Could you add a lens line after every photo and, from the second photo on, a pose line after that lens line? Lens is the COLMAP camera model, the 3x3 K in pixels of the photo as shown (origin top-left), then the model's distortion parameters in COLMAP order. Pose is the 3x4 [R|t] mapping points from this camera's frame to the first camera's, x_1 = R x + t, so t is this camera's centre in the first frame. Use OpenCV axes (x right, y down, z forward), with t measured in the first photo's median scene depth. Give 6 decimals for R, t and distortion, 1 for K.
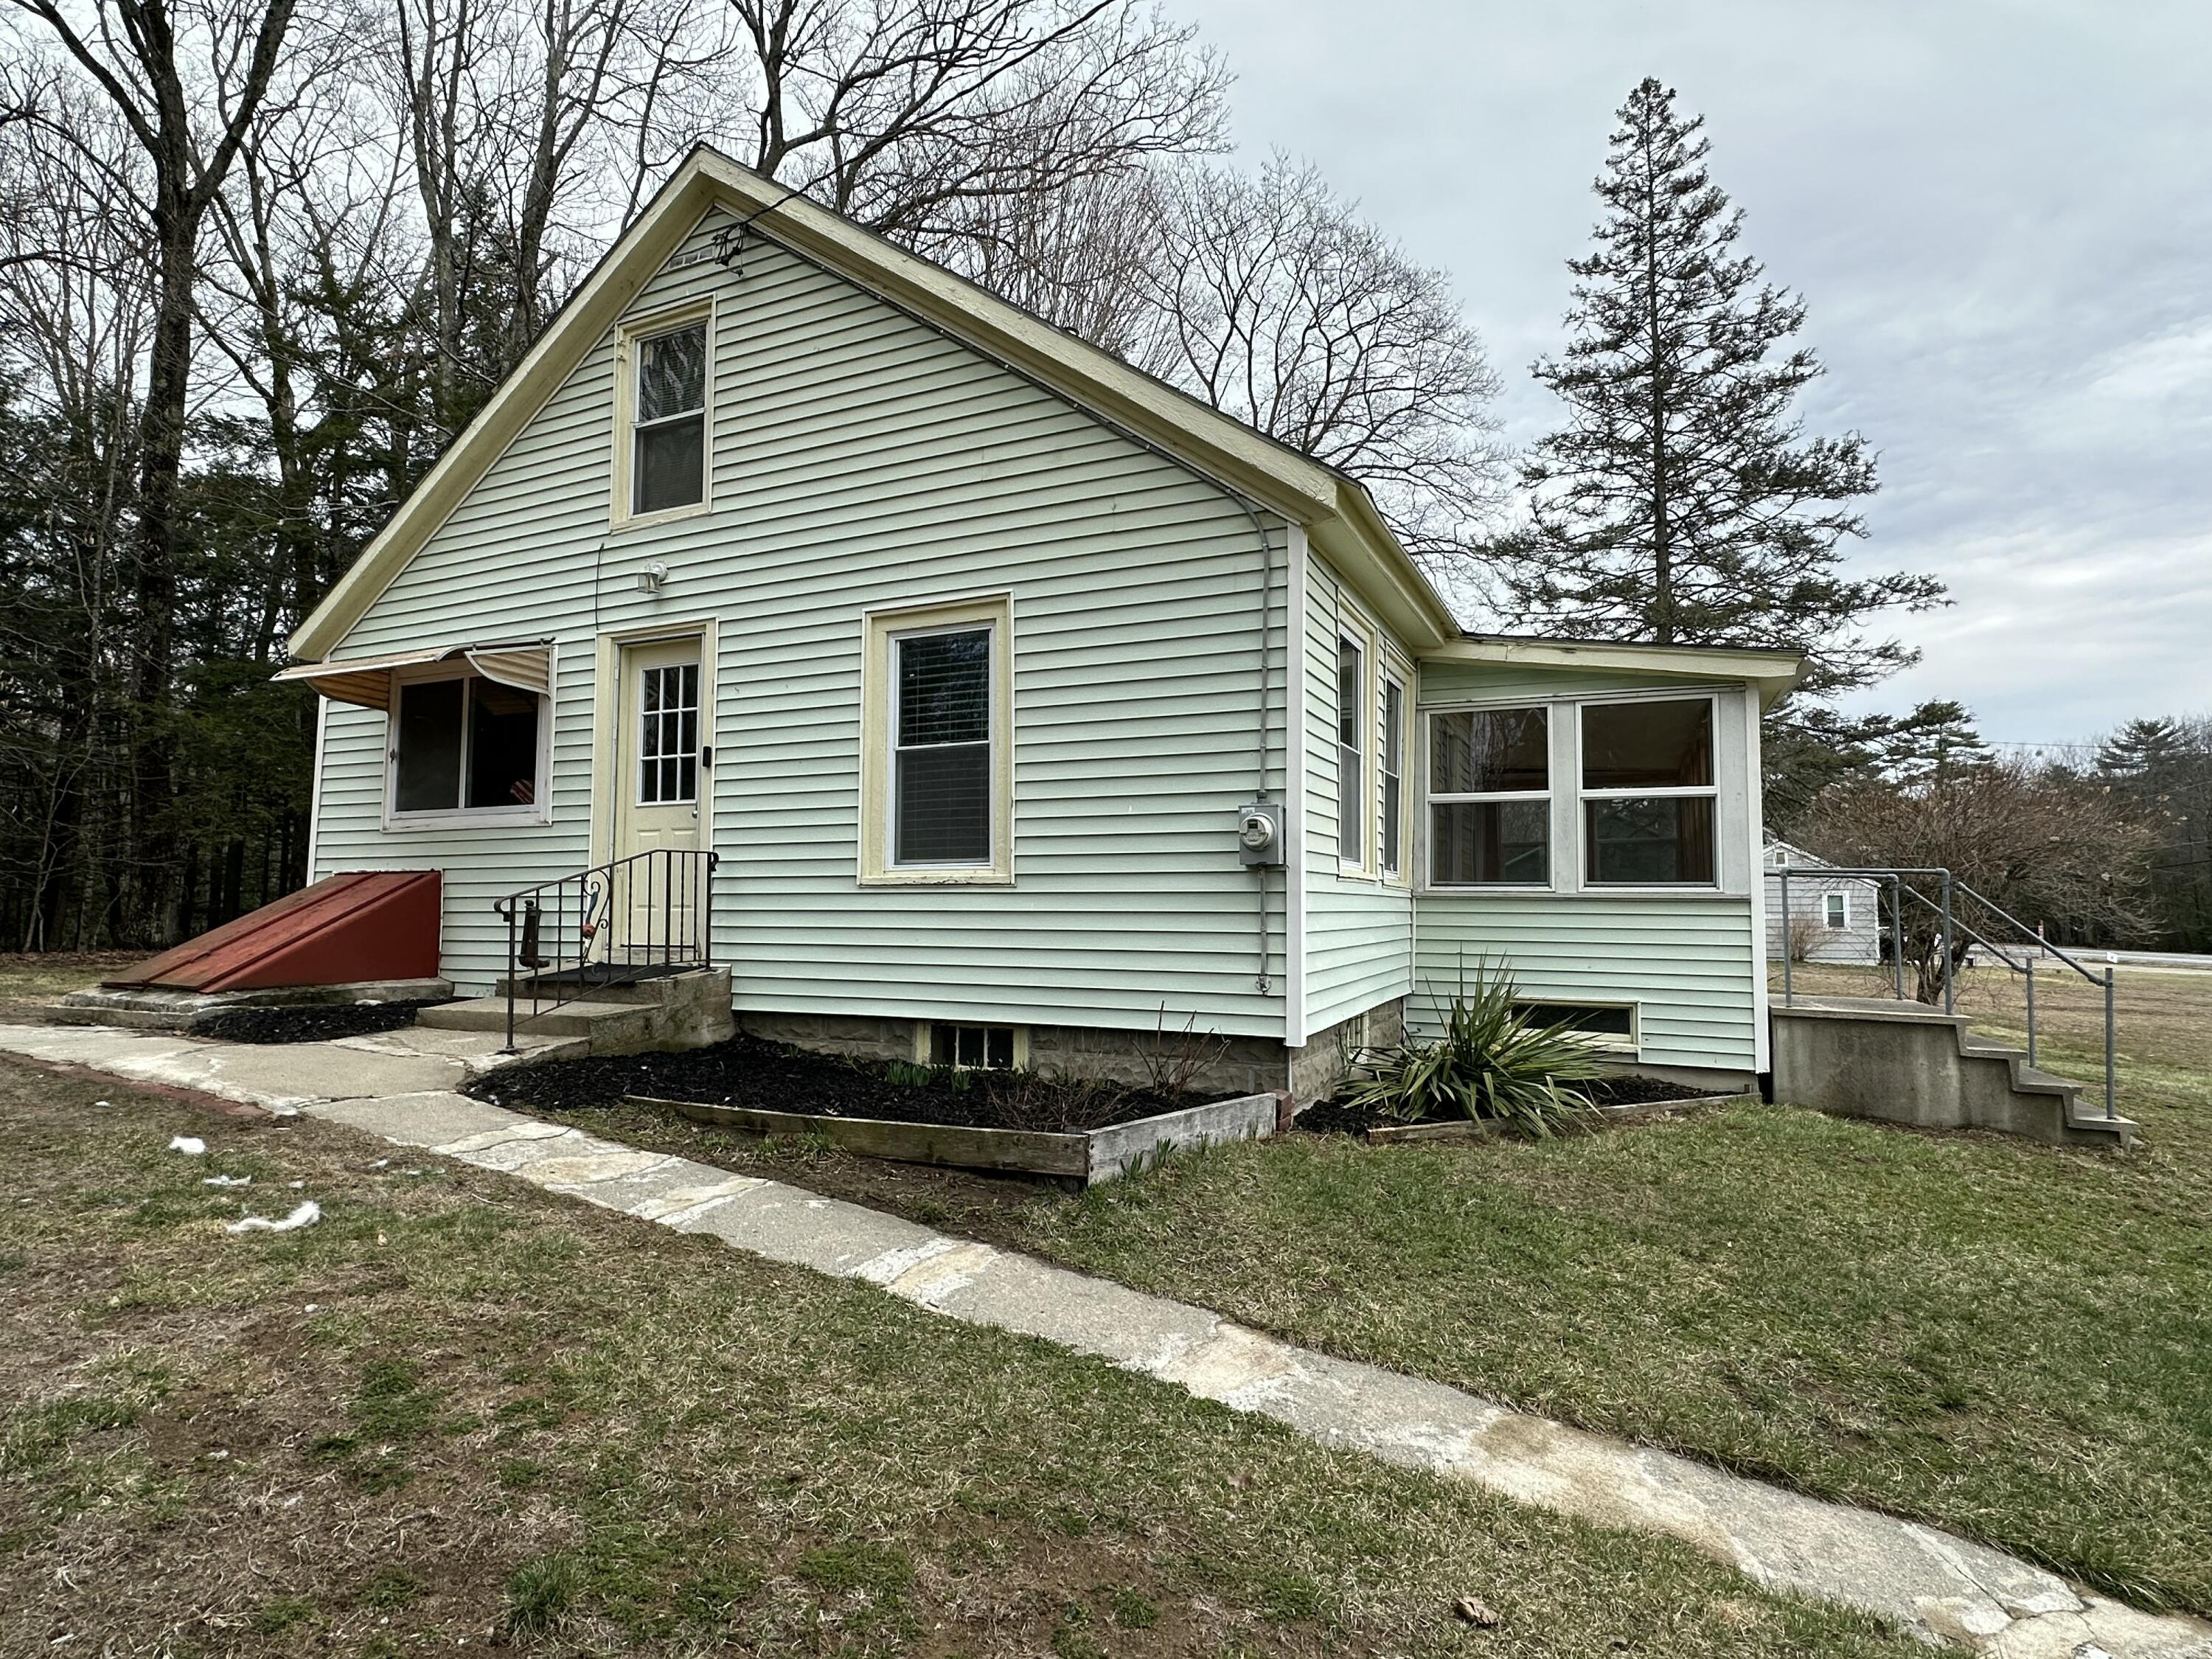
lens RADIAL K [[1152.3, 0, 1106.0], [0, 1152.3, 829.5], [0, 0, 1]] dist [-0.003200, 0.000775]
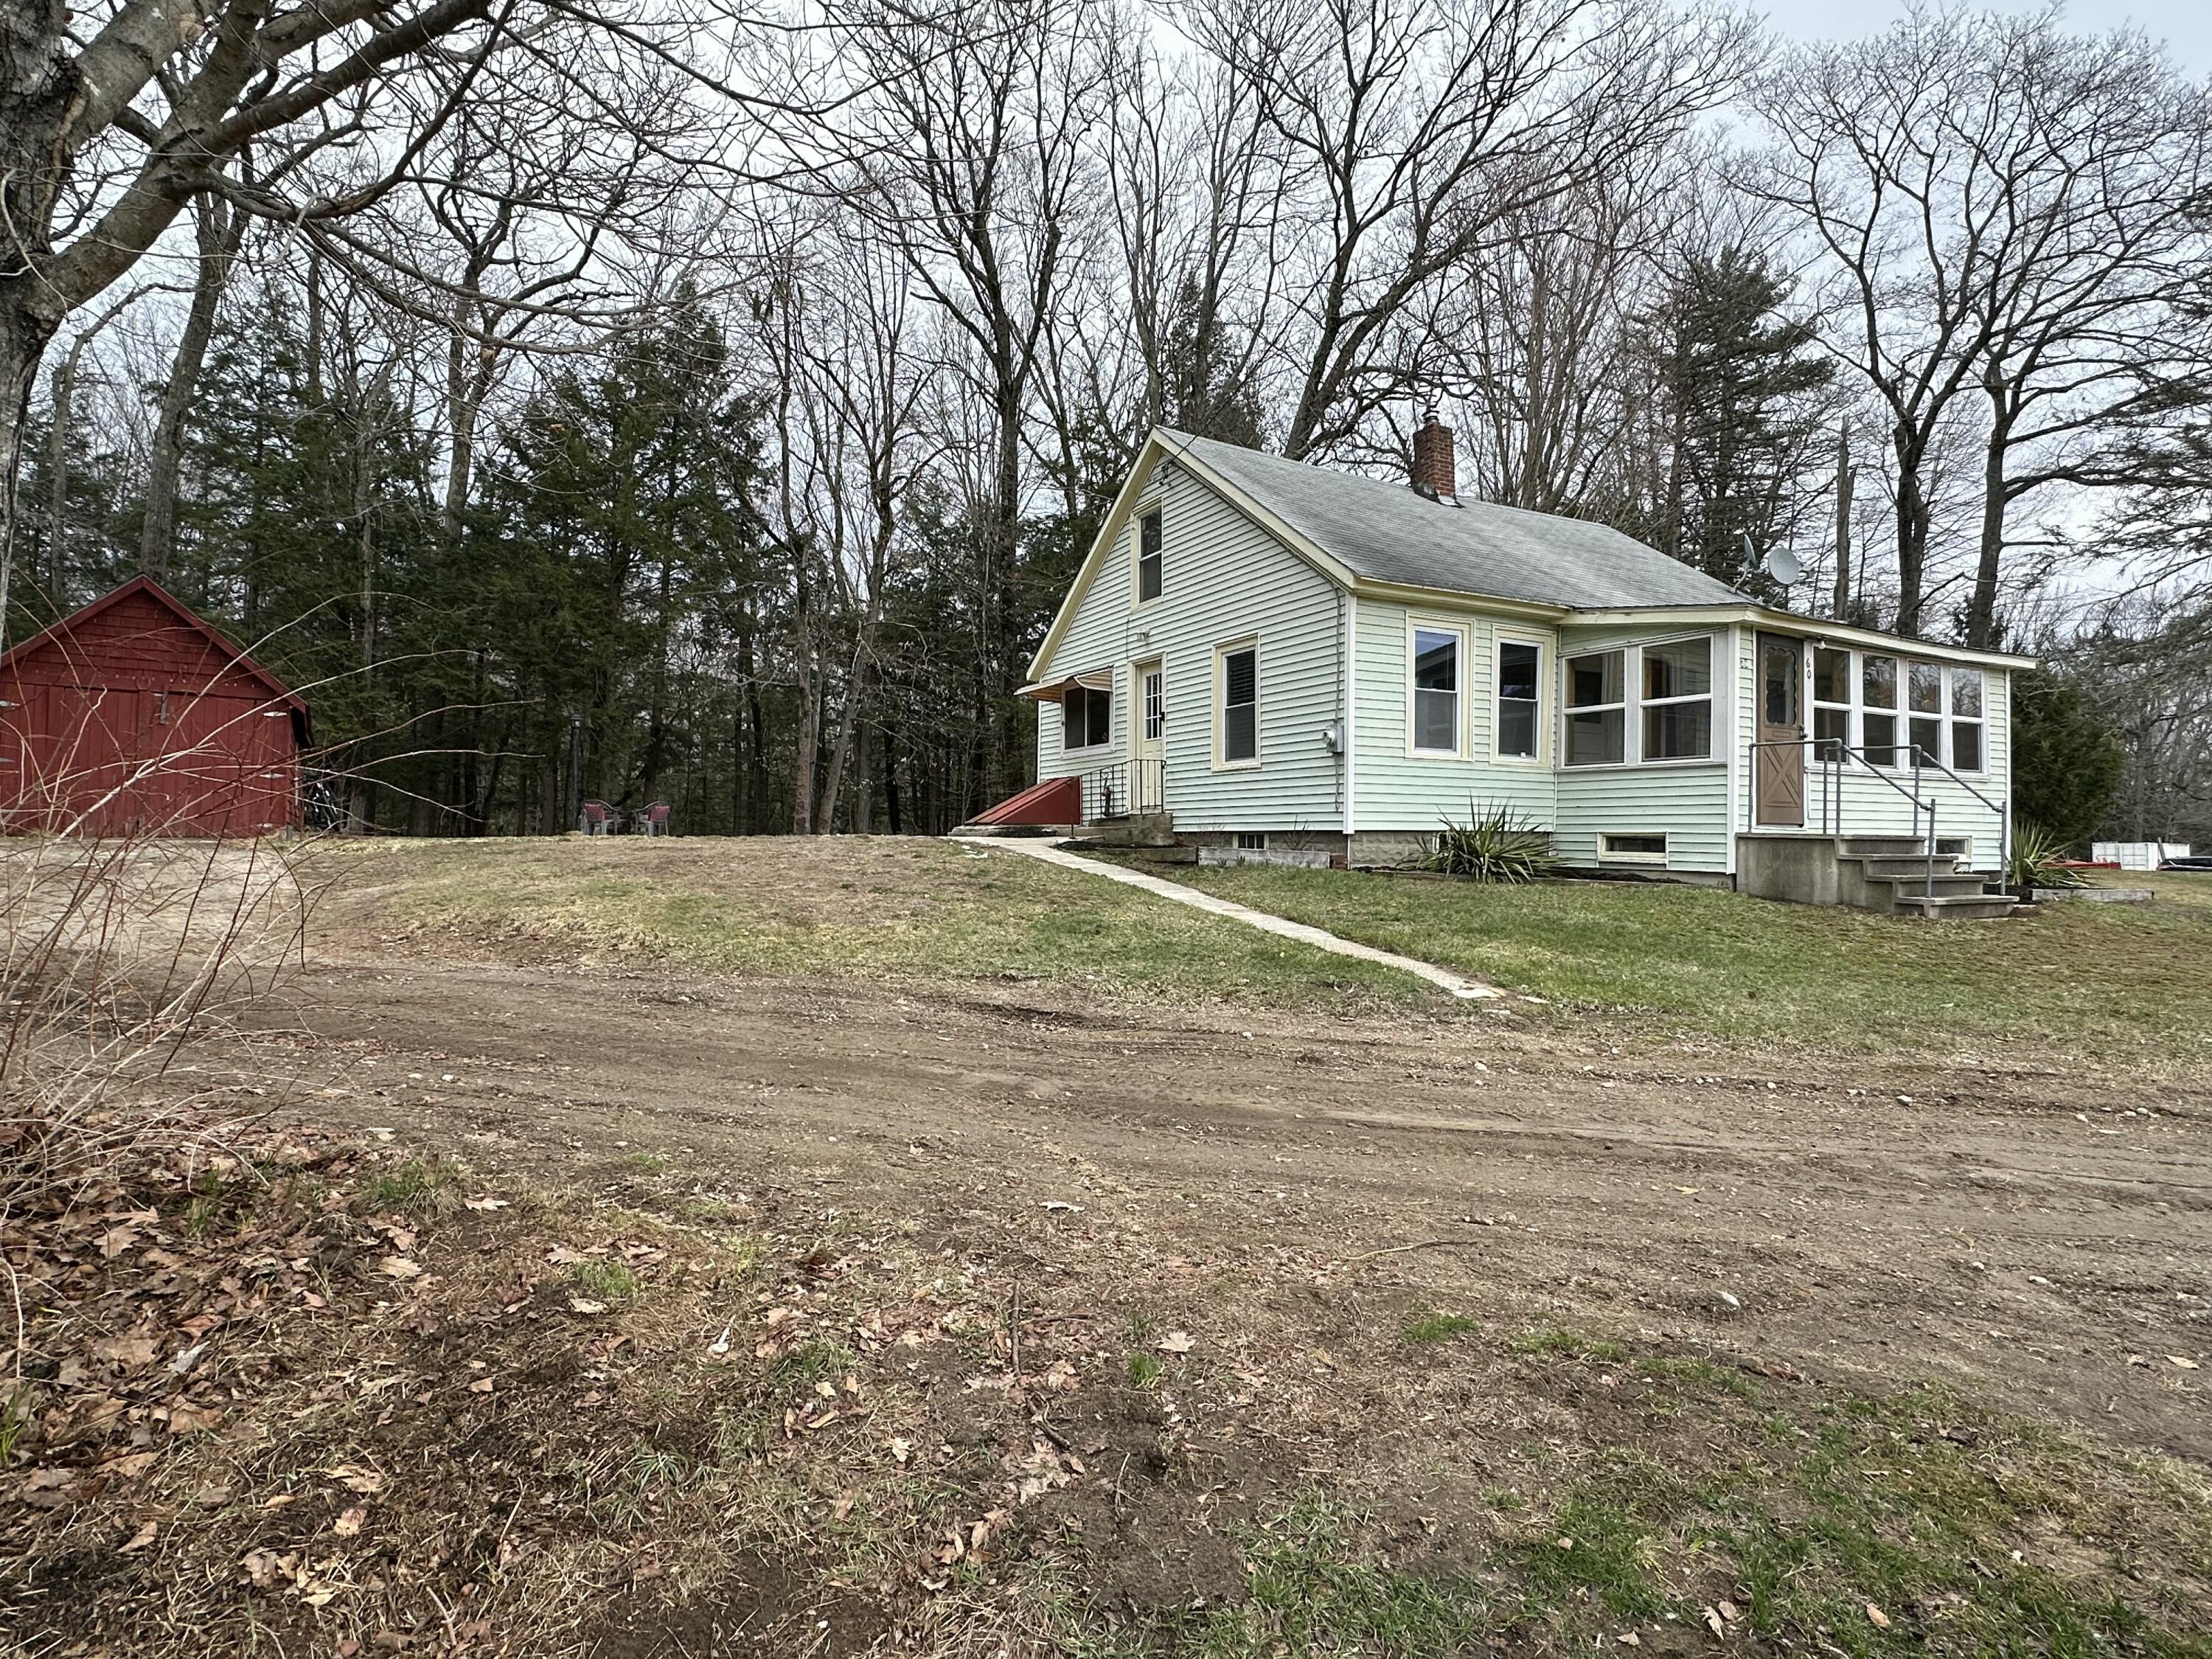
lens RADIAL K [[1152.3, 0, 1106.0], [0, 1152.3, 829.5], [0, 0, 1]] dist [-0.003200, 0.000775]
pose [[0.801325, -0.005180, -0.598206, 0.829814], [0.038217, 0.998363, 0.042548, 0.050246], [0.597007, -0.056956, 0.800212, -0.776831]]
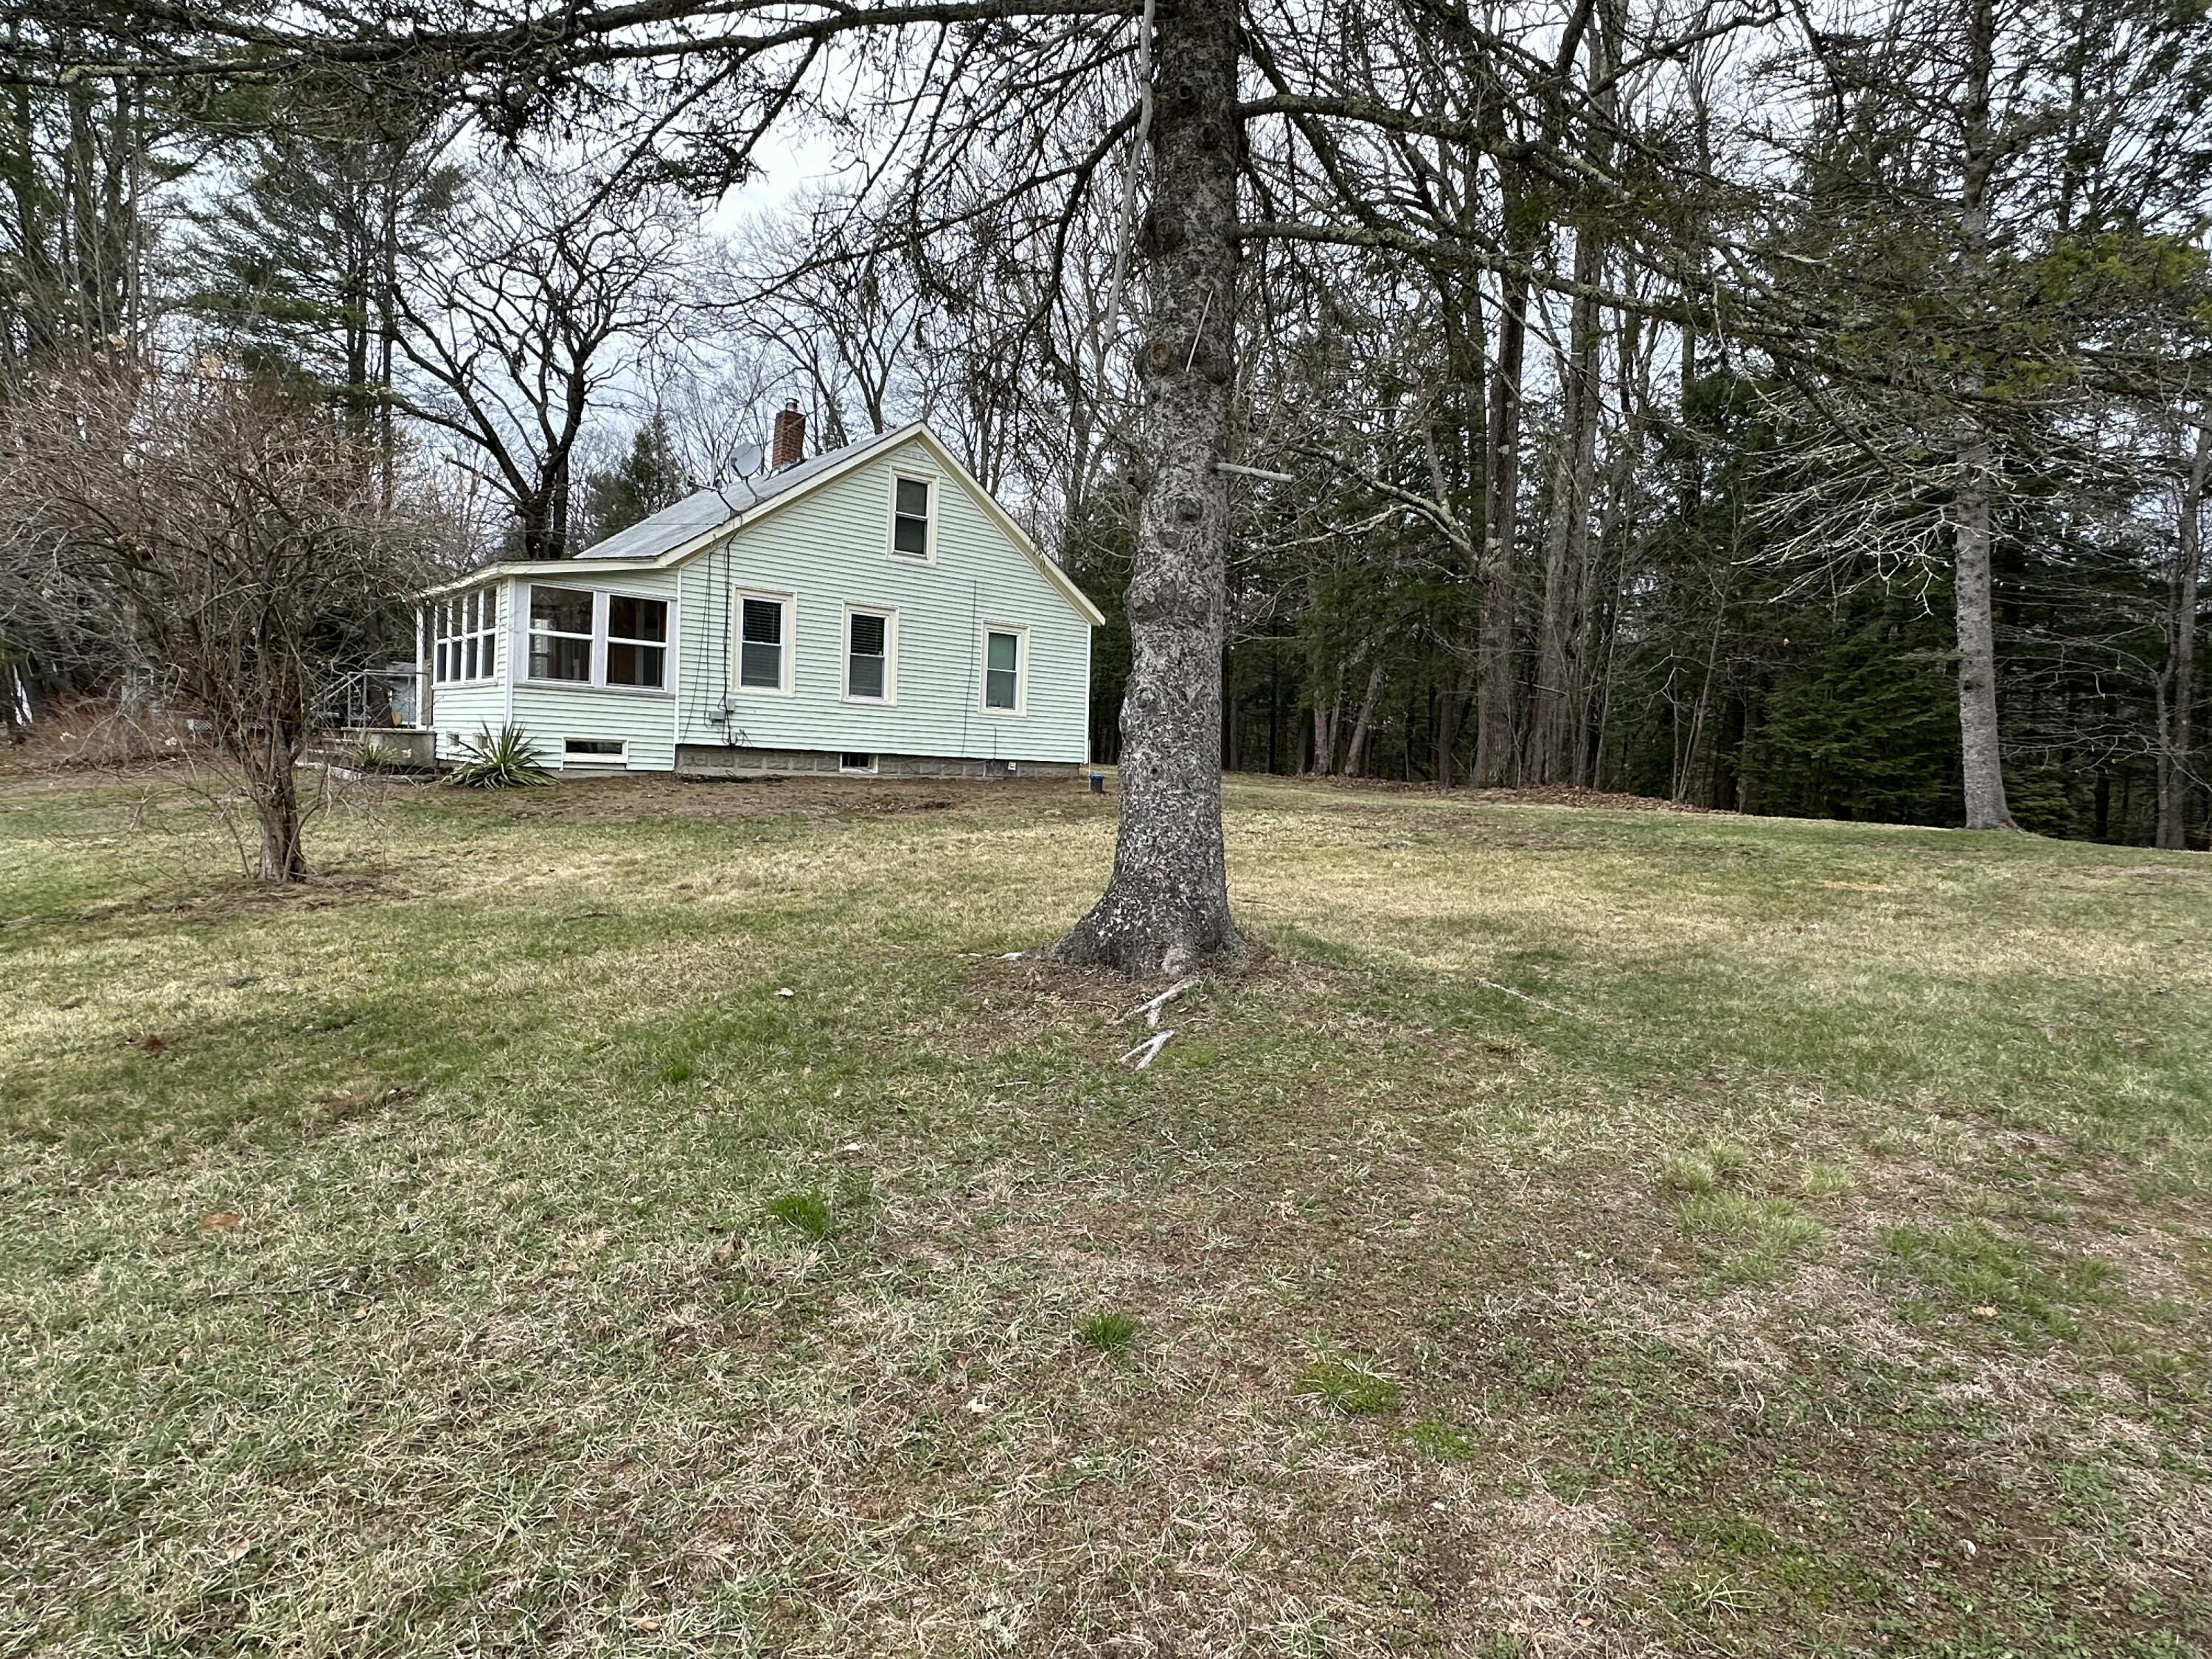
lens RADIAL K [[1201.2, 0, 1099.3], [0, 1201.2, 831.6], [0, 0, 1]] dist [-0.002013, -0.000266]
pose [[-0.420841, 0.029590, -0.906652, 2.410203], [0.011449, 0.999561, 0.027308, 0.331192], [0.907062, 0.001112, -0.420995, 3.561865]]
